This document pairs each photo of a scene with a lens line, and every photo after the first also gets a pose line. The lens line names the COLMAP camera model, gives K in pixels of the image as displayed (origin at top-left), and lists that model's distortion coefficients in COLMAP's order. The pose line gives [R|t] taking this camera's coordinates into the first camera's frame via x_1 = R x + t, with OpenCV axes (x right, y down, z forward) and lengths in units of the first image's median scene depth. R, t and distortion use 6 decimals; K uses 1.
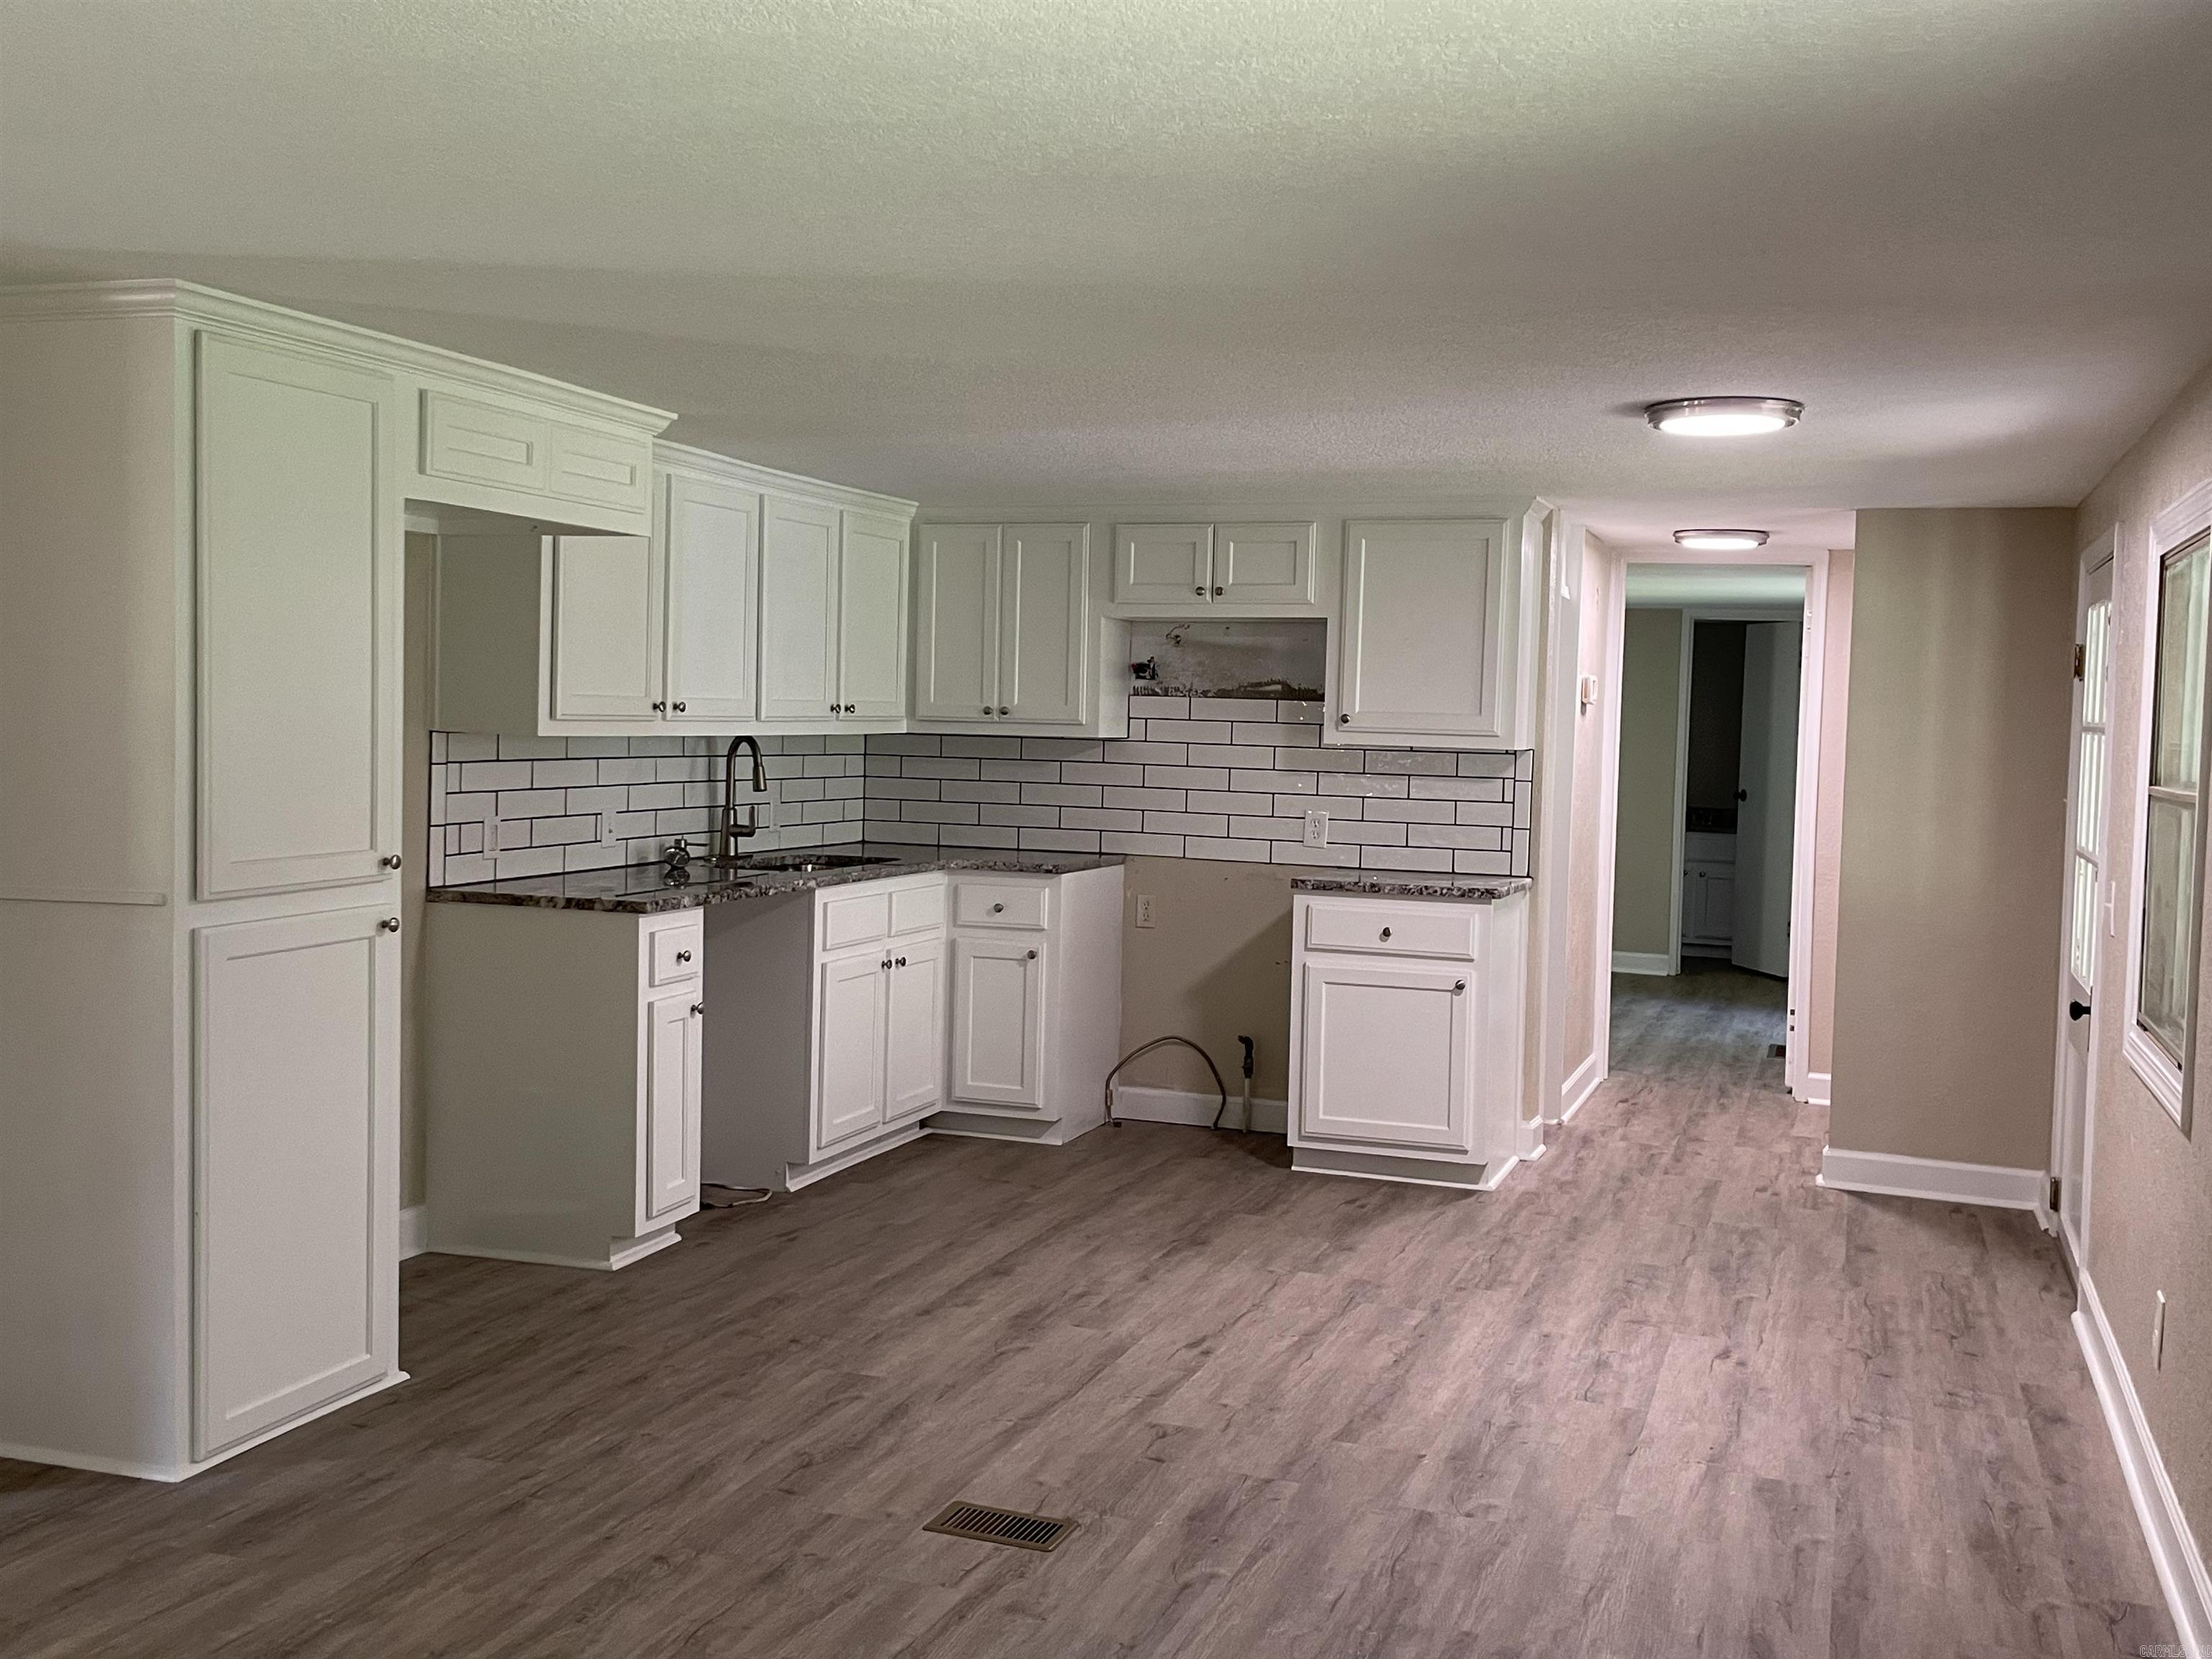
lens RADIAL K [[2042.1, 0, 1160.3], [0, 2042.1, 824.1], [0, 0, 1]] dist [0.029403, 0.000000]
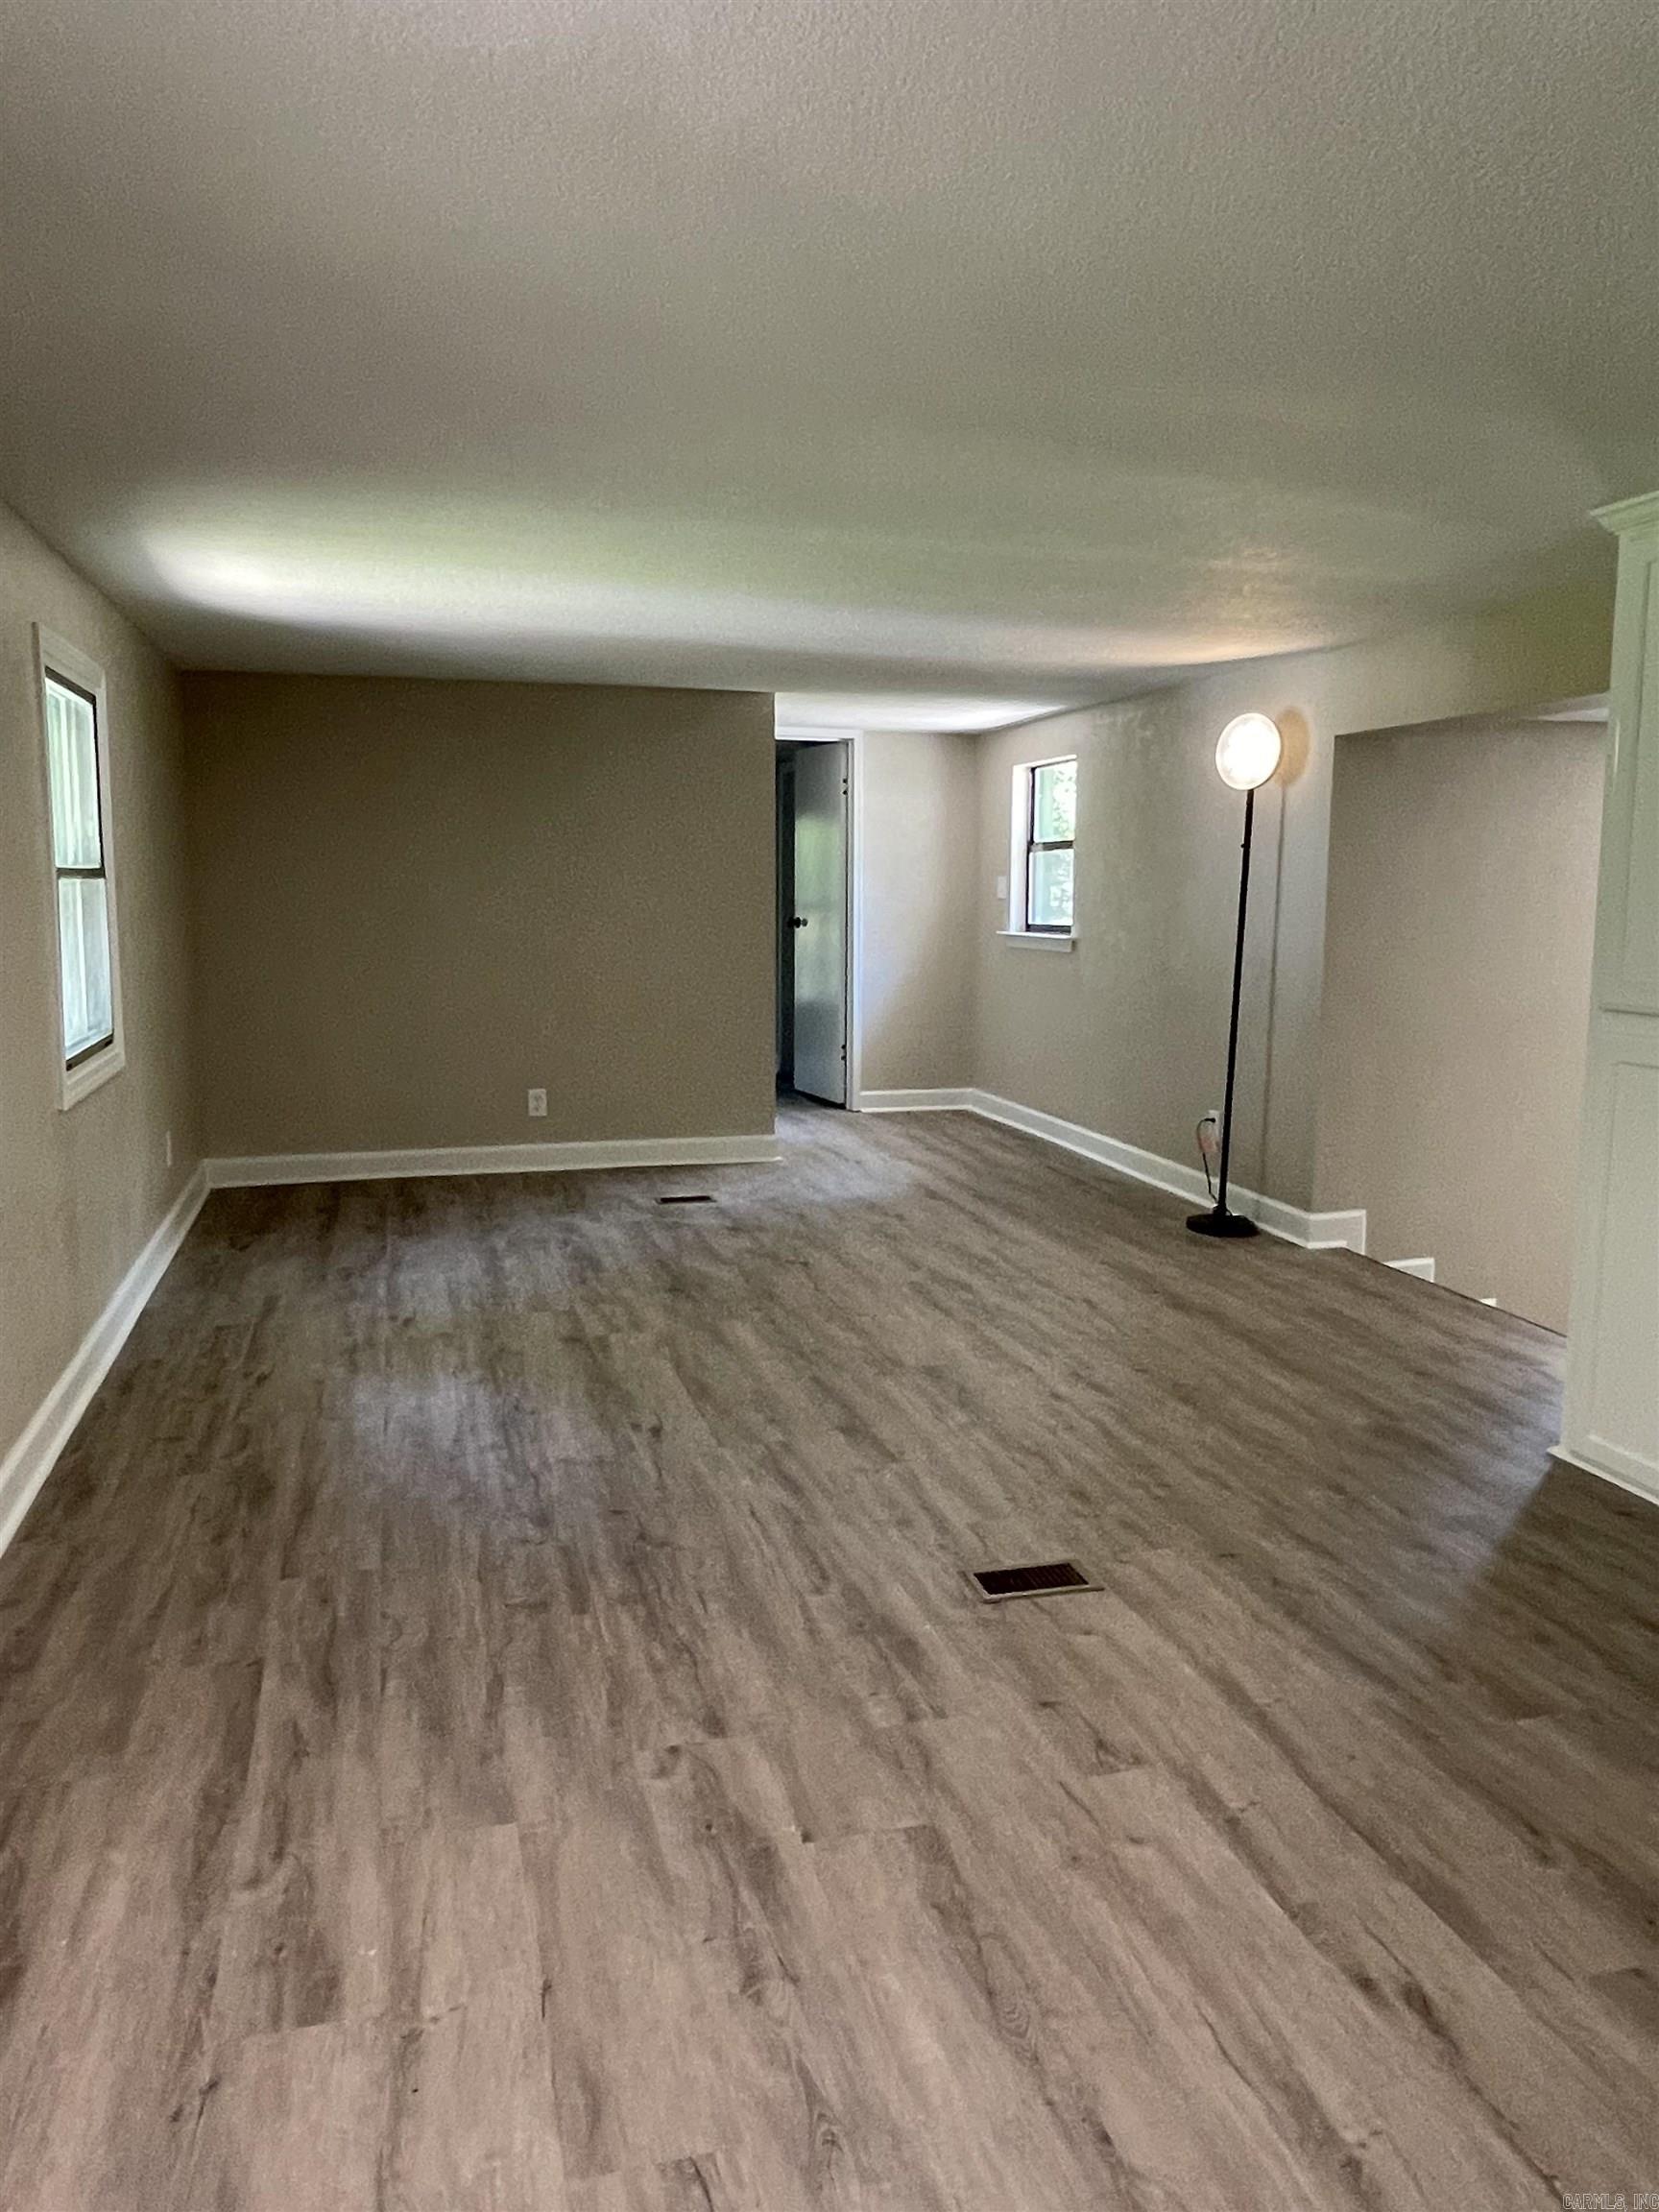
lens RADIAL K [[1572.5, 0, 819.4], [0, 1572.5, 1088.2], [0, 0, 1]] dist [0.004981, -0.021717]
pose [[-0.828250, 0.038264, -0.559050, 0.310590], [-0.064140, 0.984635, 0.162418, -0.026826], [0.556675, 0.170380, -0.813070, 1.039226]]
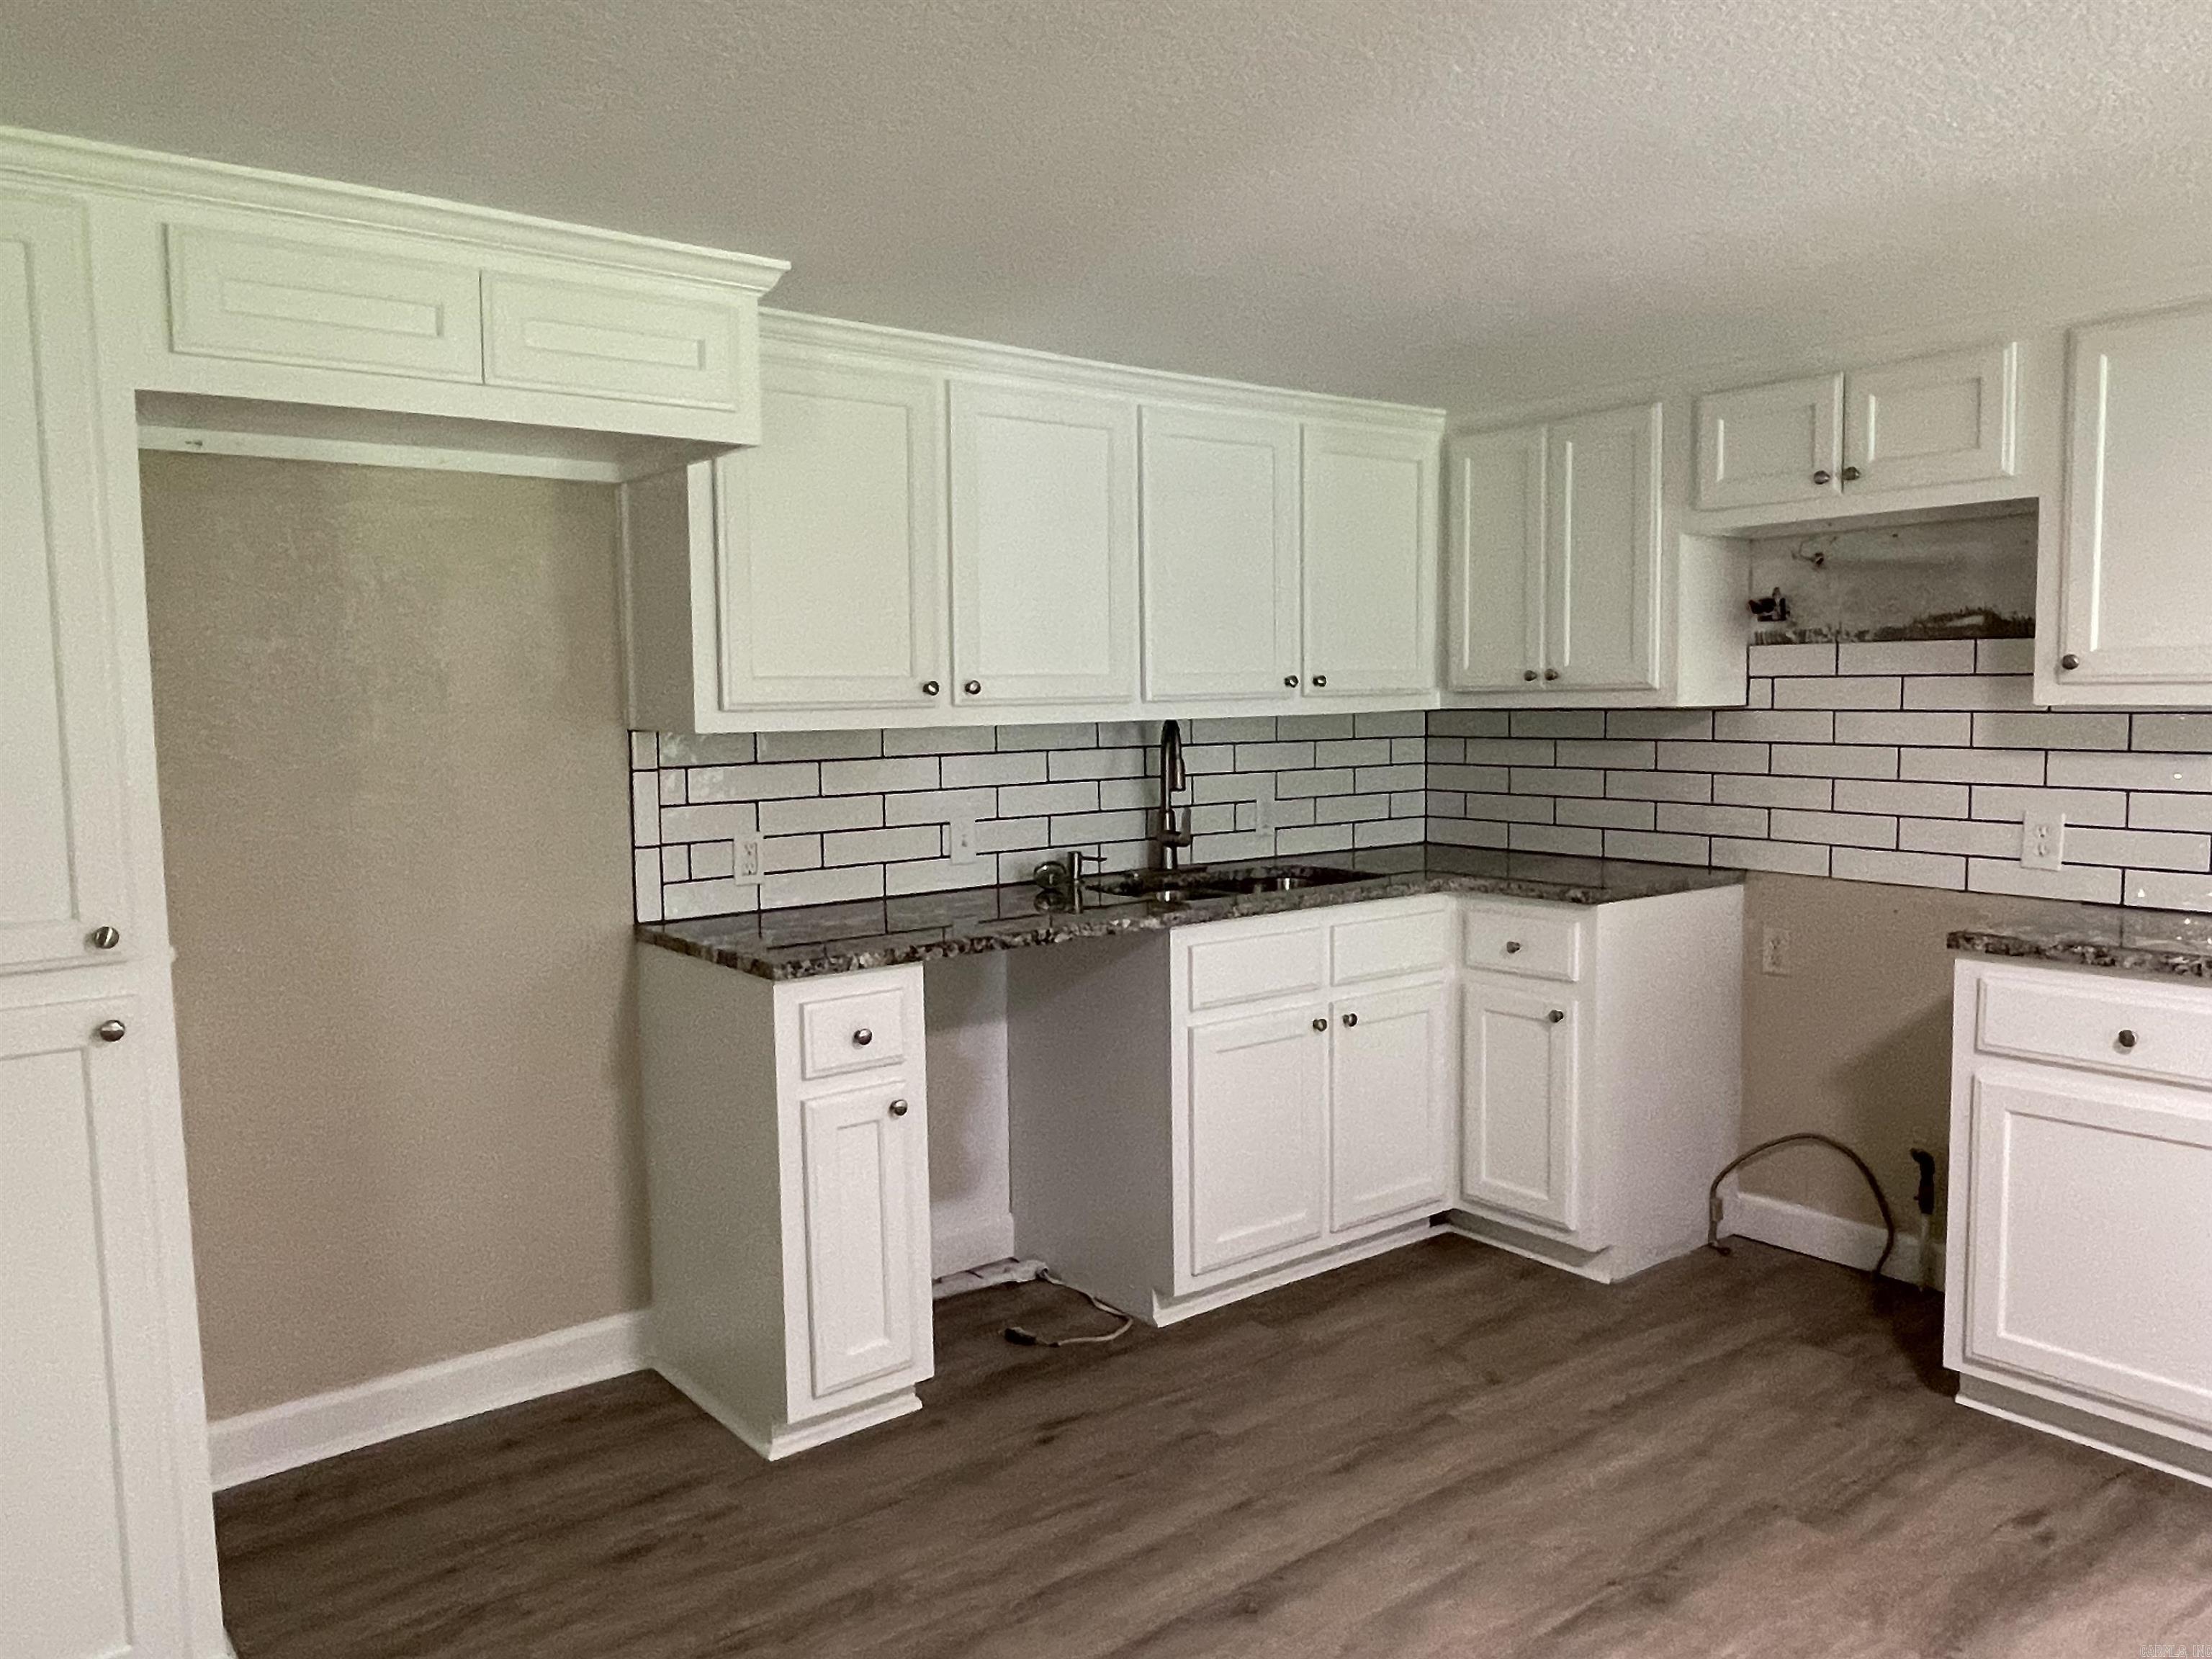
lens RADIAL K [[1572.5, 0, 1090.9], [0, 1572.5, 812.2], [0, 0, 1]] dist [0.004981, -0.021717]
pose [[0.831858, 0.003312, -0.554978, 0.134353], [0.006981, 0.999841, 0.016431, -0.021633], [0.554944, -0.017543, 0.831703, 0.576131]]
